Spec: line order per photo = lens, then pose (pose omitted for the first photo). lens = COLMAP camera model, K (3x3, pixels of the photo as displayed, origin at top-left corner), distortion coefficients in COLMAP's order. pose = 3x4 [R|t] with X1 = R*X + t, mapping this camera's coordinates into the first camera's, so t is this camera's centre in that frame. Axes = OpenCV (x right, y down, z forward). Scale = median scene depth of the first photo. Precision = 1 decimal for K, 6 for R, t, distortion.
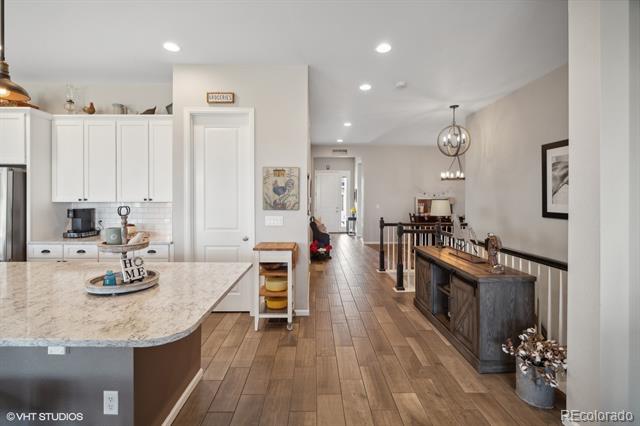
lens RADIAL K [[288.6, 0, 318.7], [0, 288.6, 198.0], [0, 0, 1]] dist [-0.009047, -0.000675]
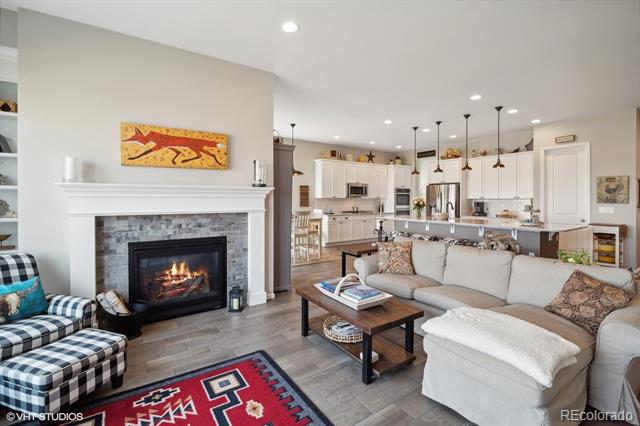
lens RADIAL K [[288.6, 0, 321.1], [0, 288.6, 200.6], [0, 0, 1]] dist [-0.009047, -0.000675]
pose [[0.555095, 0.002831, -0.831782, 0.286447], [-0.001902, 0.999996, 0.002134, 0.026890], [0.831785, 0.000397, 0.555098, -1.197500]]
